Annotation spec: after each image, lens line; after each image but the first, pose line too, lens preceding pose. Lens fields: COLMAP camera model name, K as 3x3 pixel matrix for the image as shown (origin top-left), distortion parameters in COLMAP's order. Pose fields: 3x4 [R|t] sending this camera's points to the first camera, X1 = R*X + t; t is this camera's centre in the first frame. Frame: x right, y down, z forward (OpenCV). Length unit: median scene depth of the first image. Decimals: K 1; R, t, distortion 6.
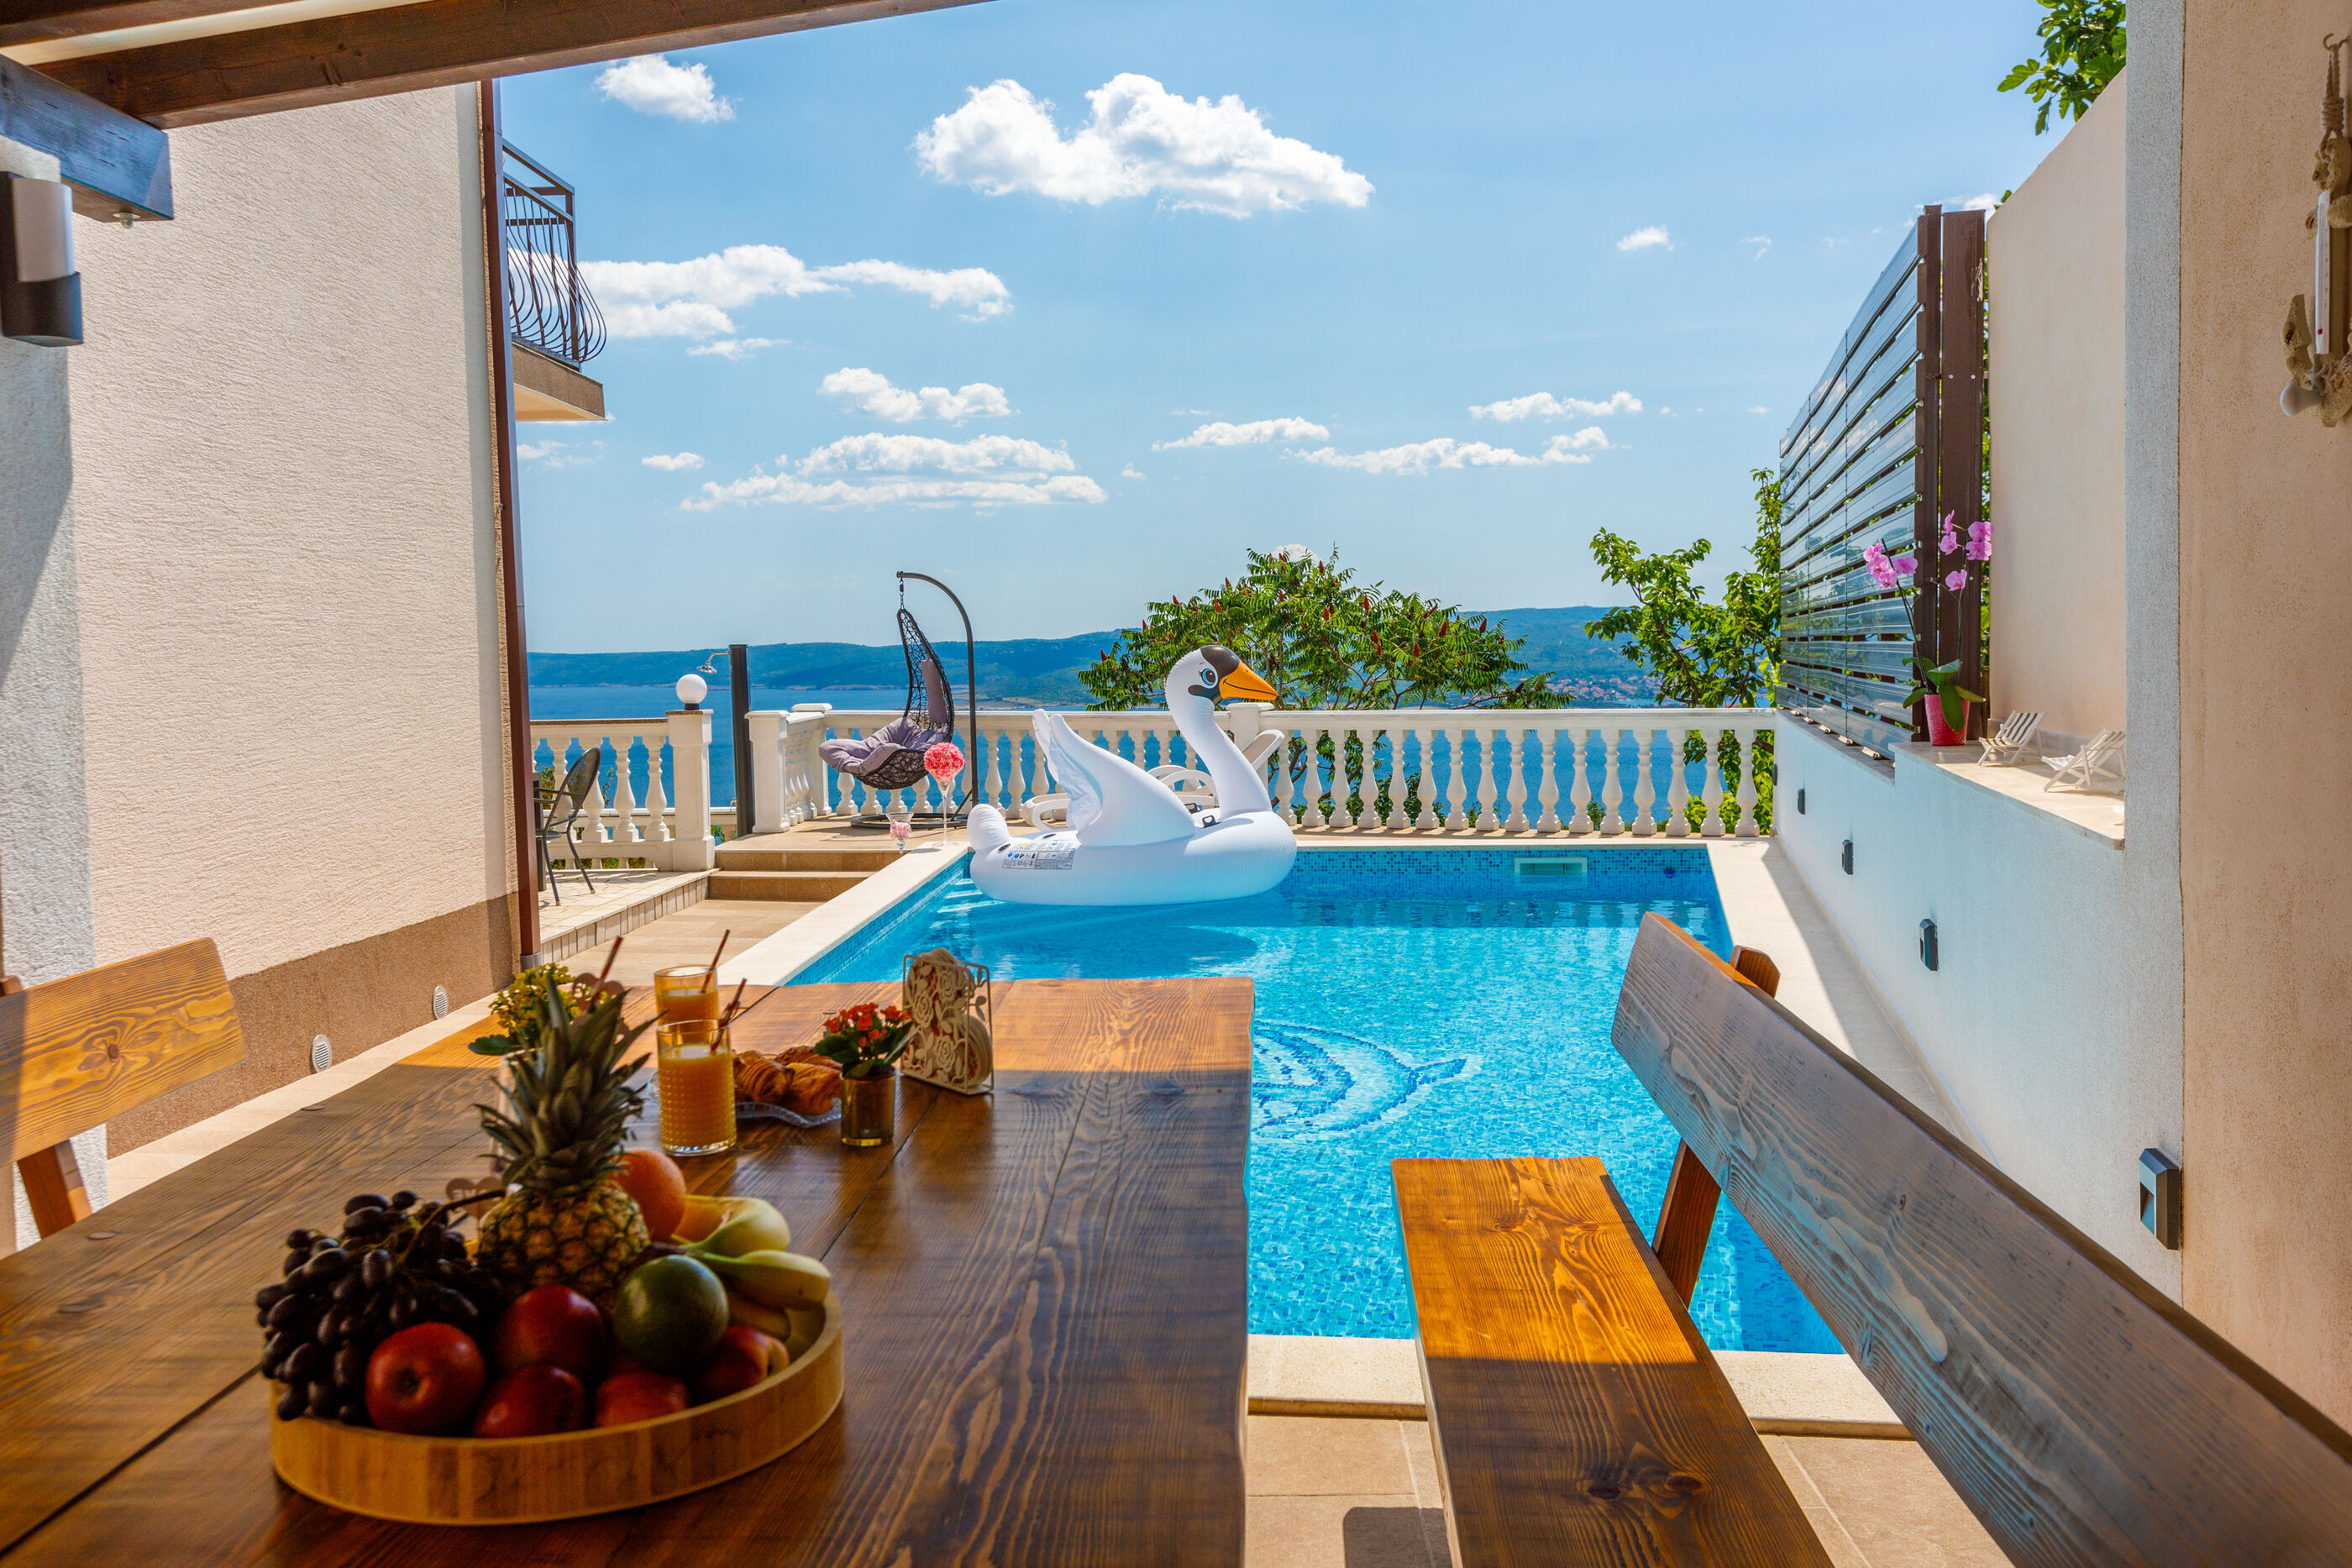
lens RADIAL K [[1977.1, 0, 1181.4], [0, 1977.1, 775.7], [0, 0, 1]] dist [-0.049652, -0.012674]
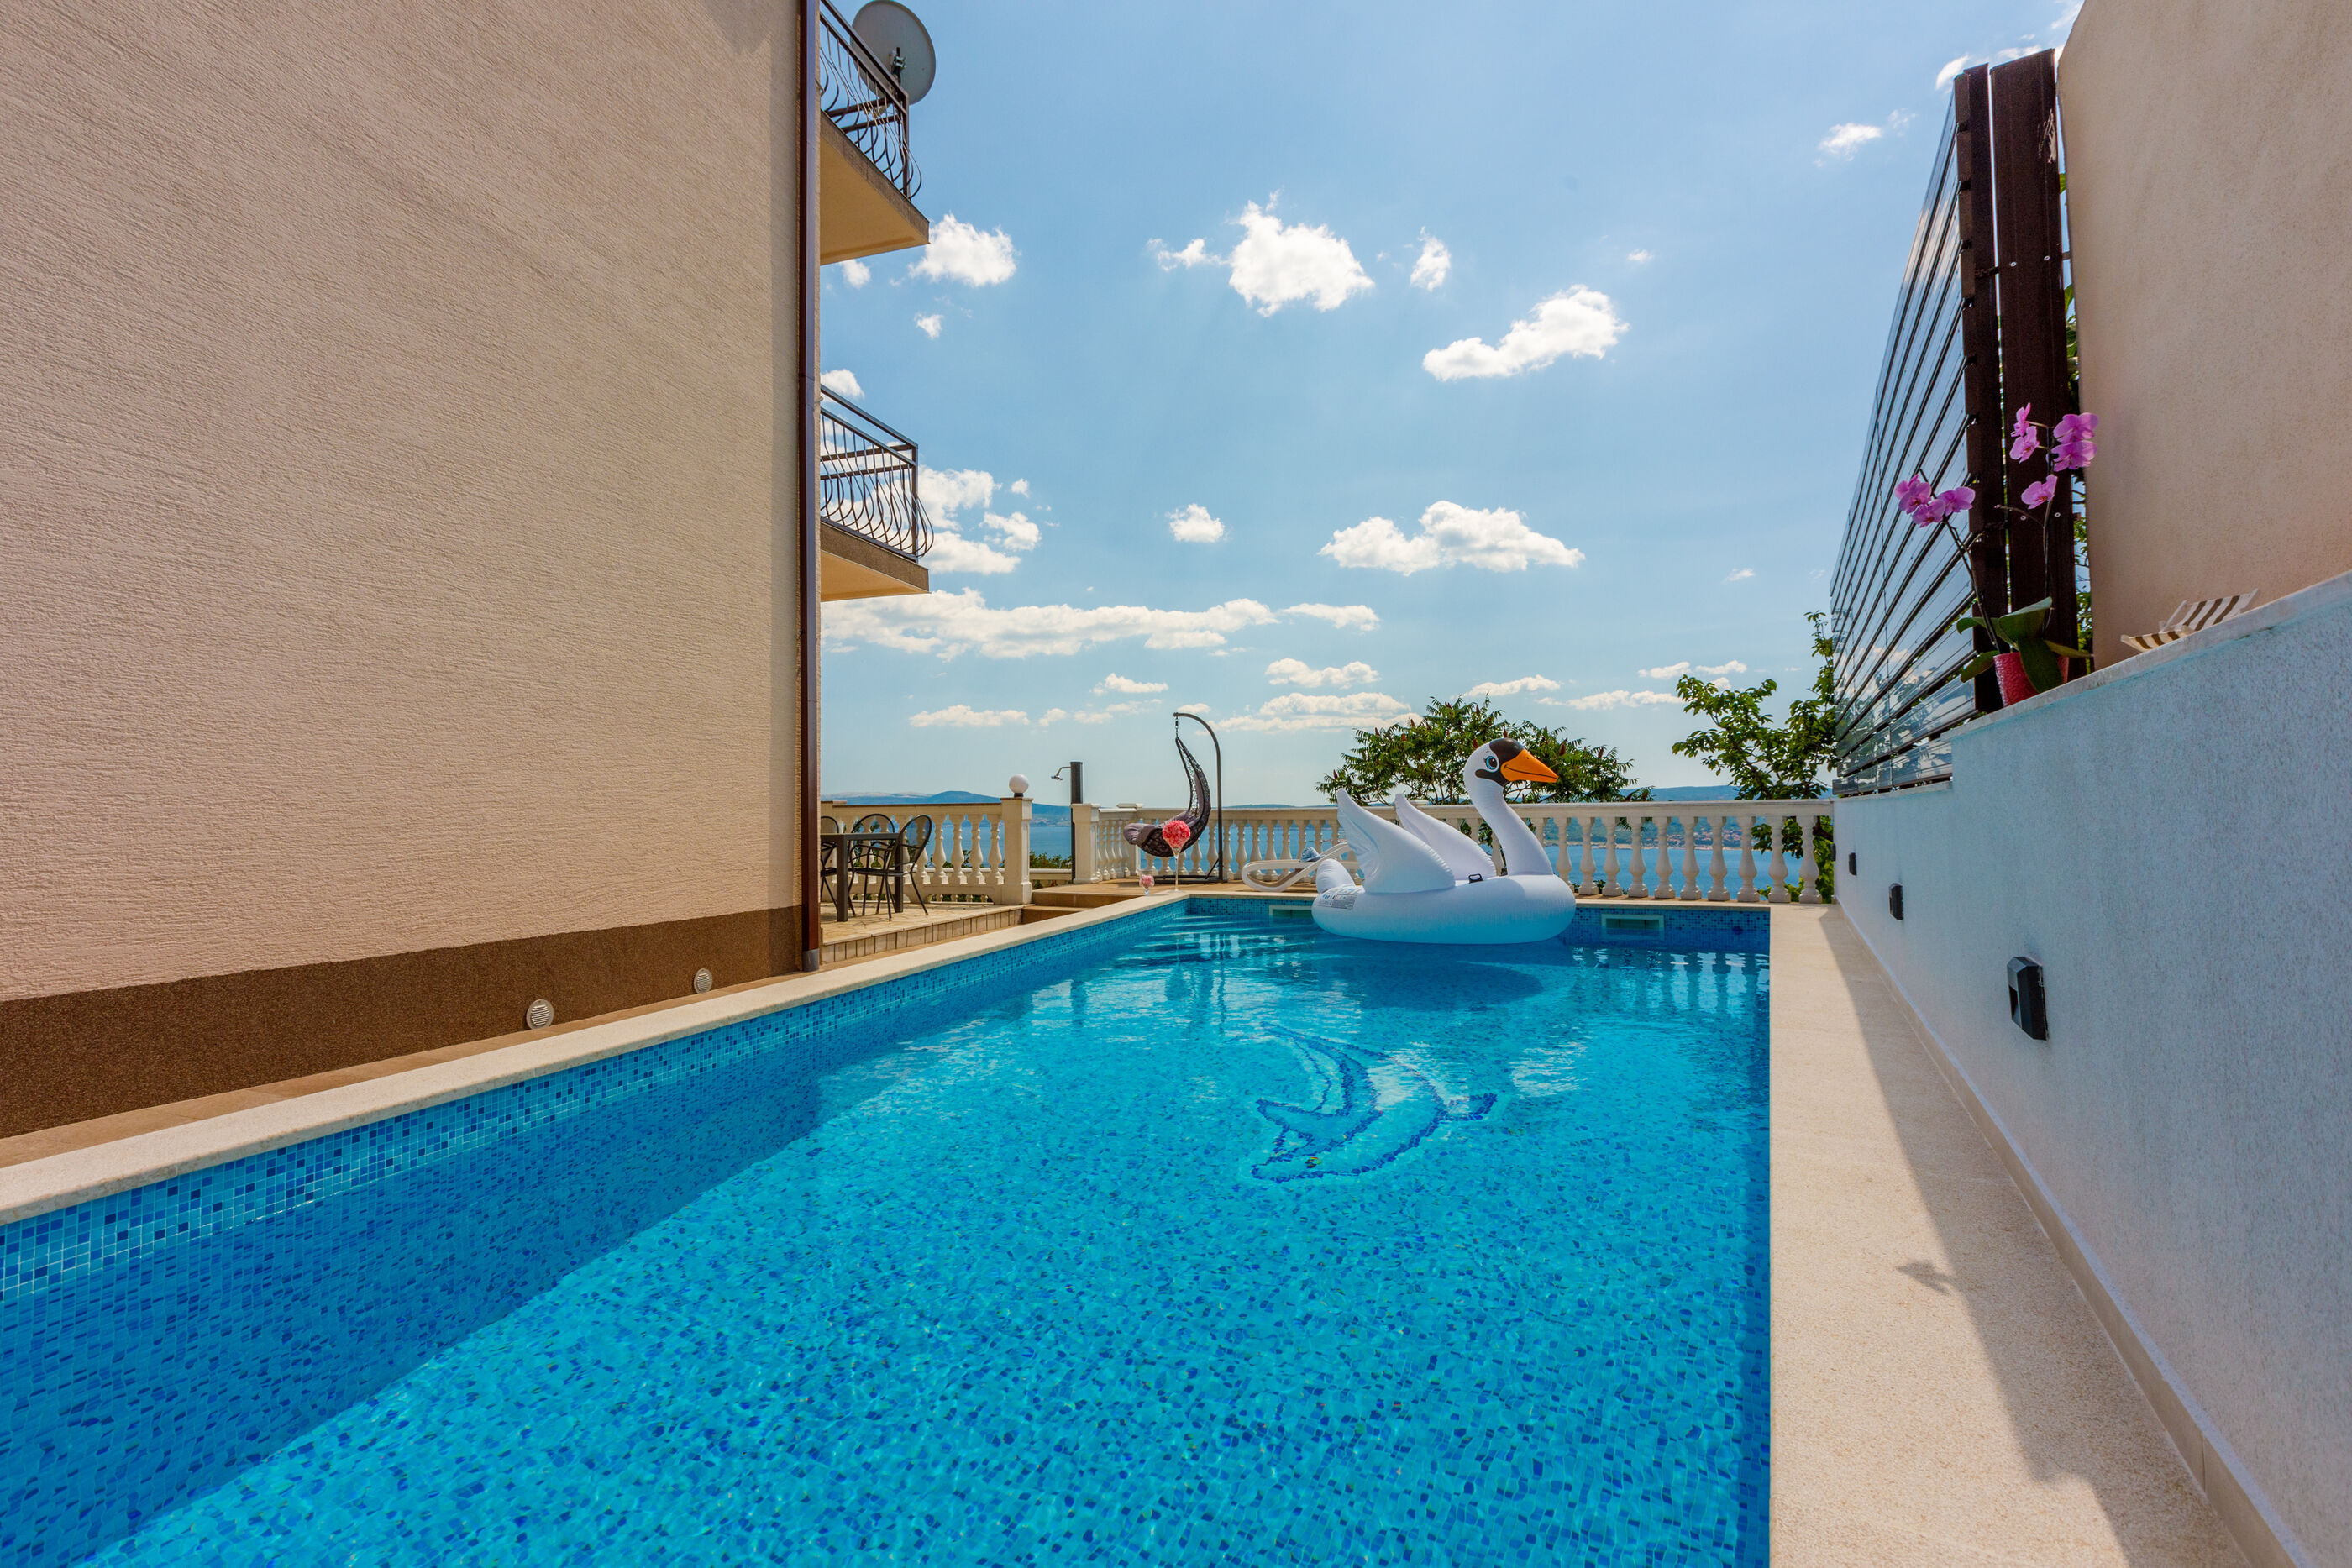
lens RADIAL K [[1030.6, 0, 1185.6], [0, 1030.6, 779.6], [0, 0, 1]] dist [-0.021748, 0.000660]
pose [[0.961926, -0.001033, -0.273309, 0.076952], [-0.024599, 0.995607, -0.090341, 0.018762], [0.272202, 0.093624, 0.957675, 0.224342]]
